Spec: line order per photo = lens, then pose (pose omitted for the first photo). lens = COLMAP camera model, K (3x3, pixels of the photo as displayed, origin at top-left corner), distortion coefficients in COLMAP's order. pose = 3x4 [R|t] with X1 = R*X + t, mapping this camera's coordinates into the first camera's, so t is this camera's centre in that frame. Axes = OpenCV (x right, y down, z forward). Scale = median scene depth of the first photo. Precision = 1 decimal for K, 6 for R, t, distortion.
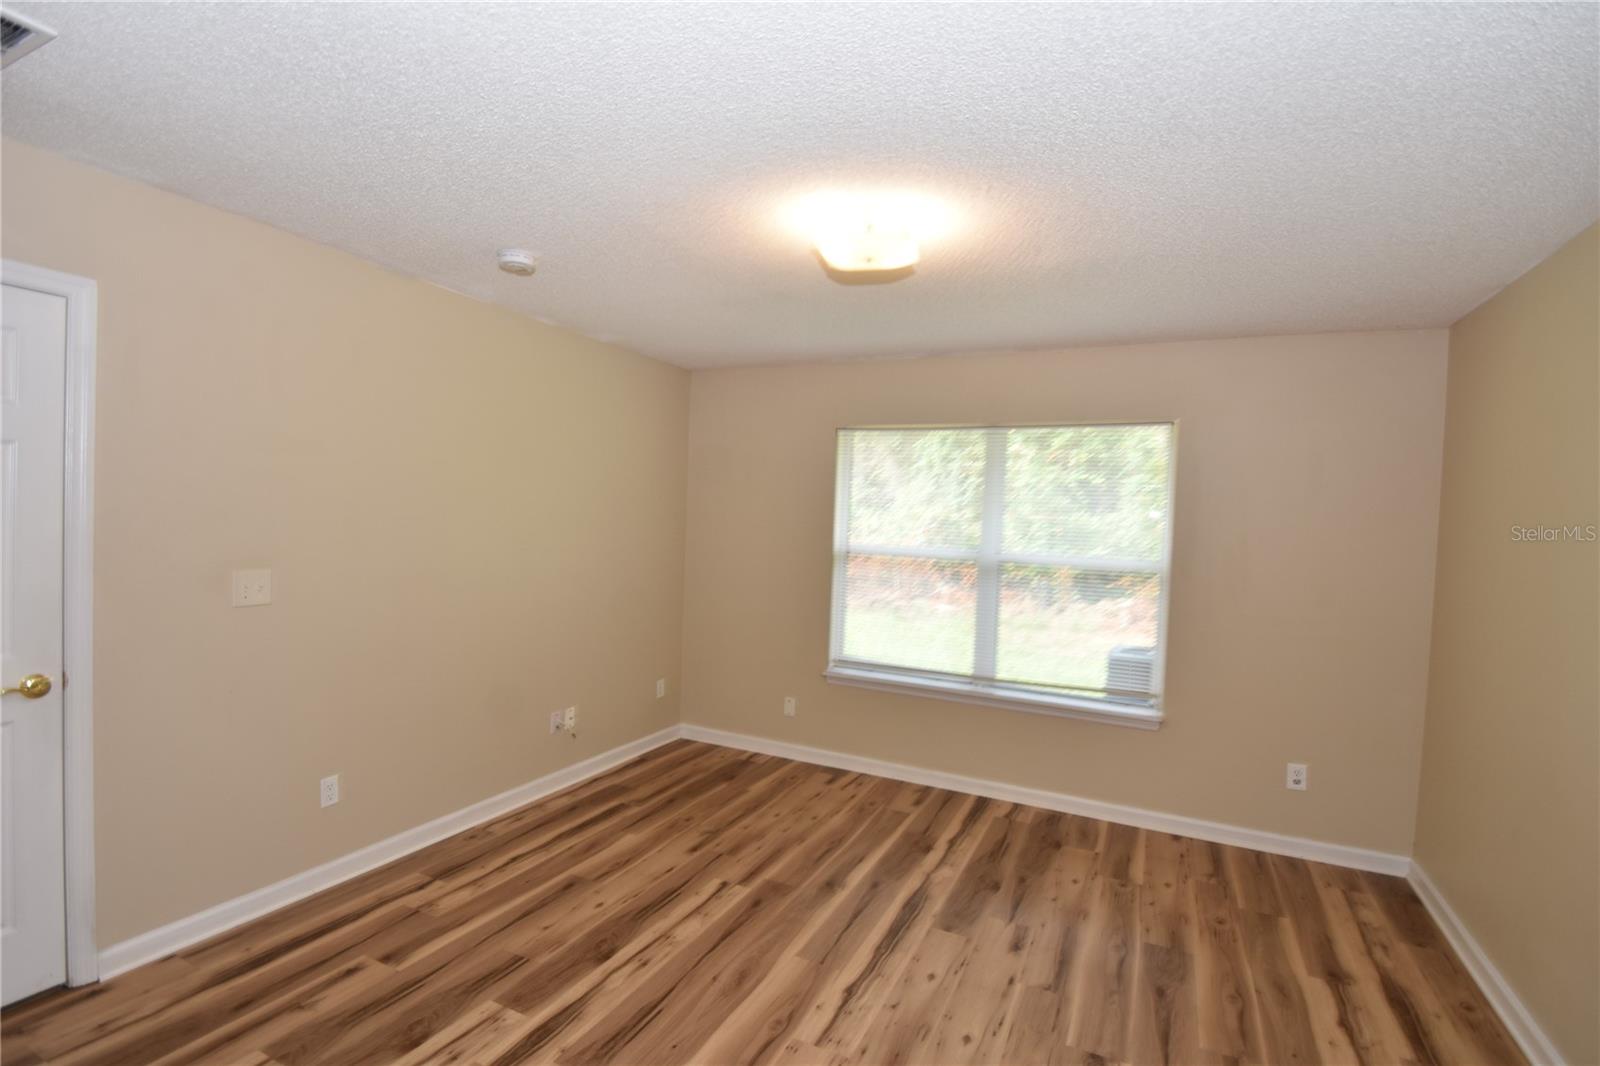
lens RADIAL K [[751.4, 0, 800.8], [0, 751.4, 550.3], [0, 0, 1]] dist [0.008946, -0.019215]
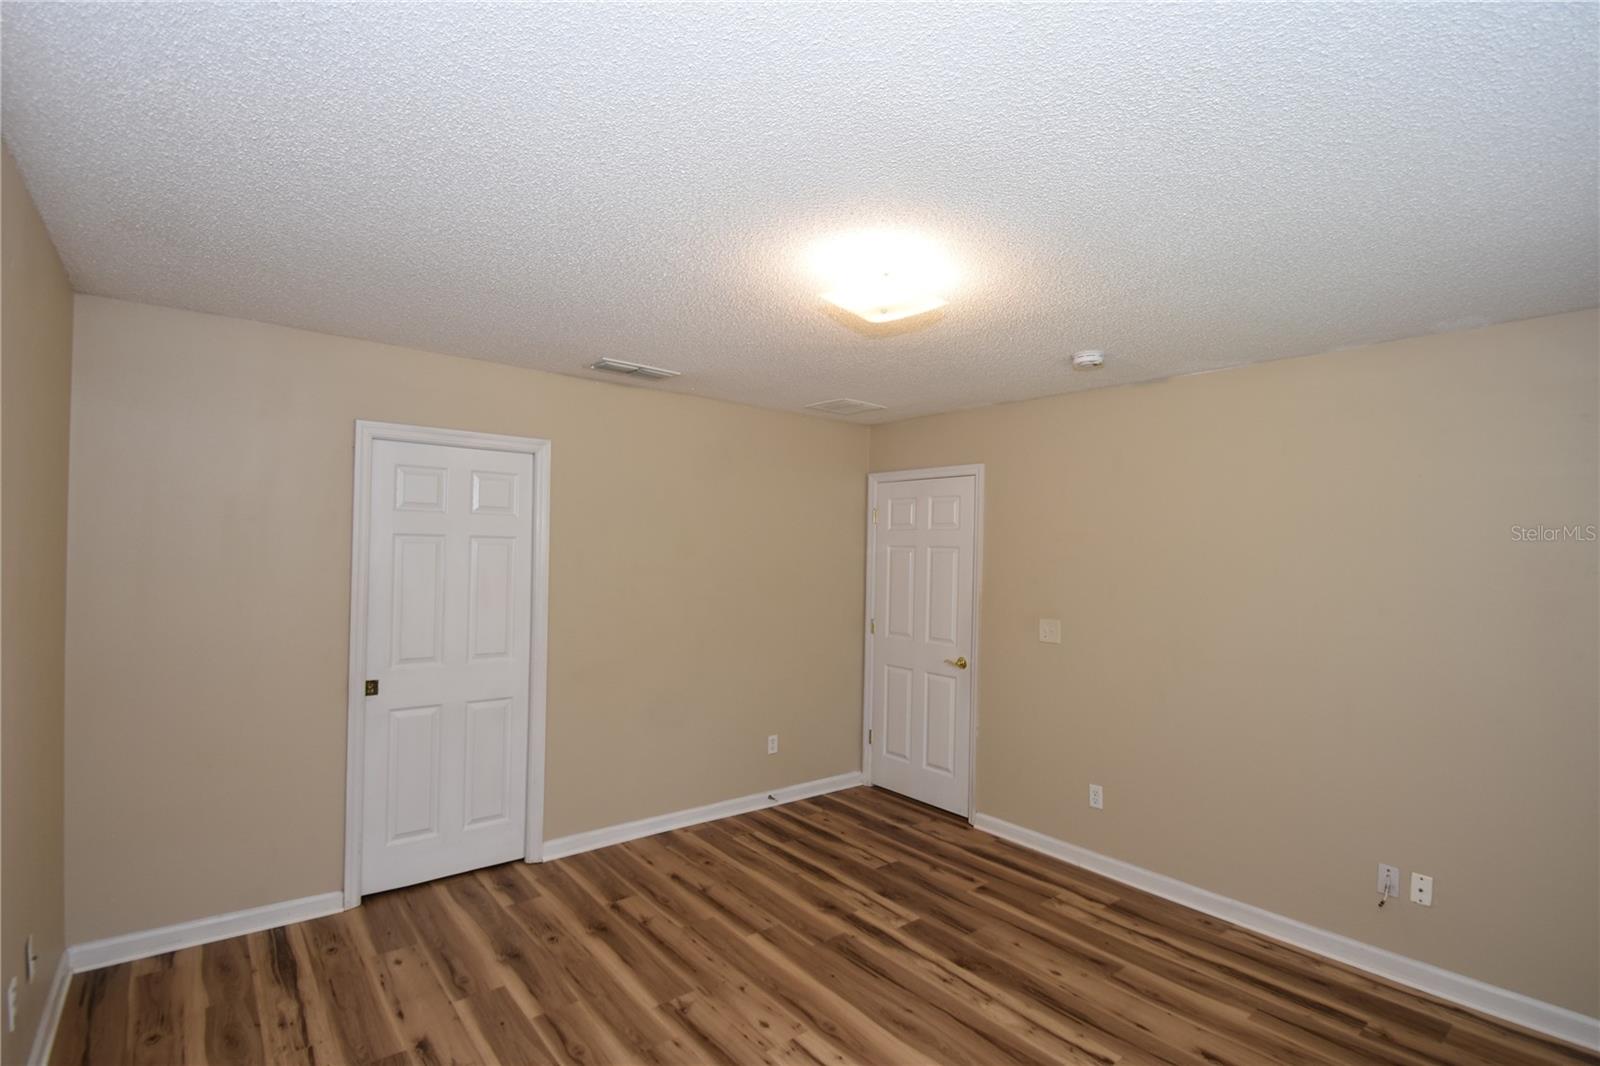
lens RADIAL K [[751.4, 0, 800.8], [0, 751.4, 550.3], [0, 0, 1]] dist [0.008946, -0.019215]
pose [[-0.420290, -0.045546, -0.906246, 0.794141], [-0.075590, 0.997025, -0.015052, -0.049297], [0.904236, 0.062177, -0.422482, 1.058067]]
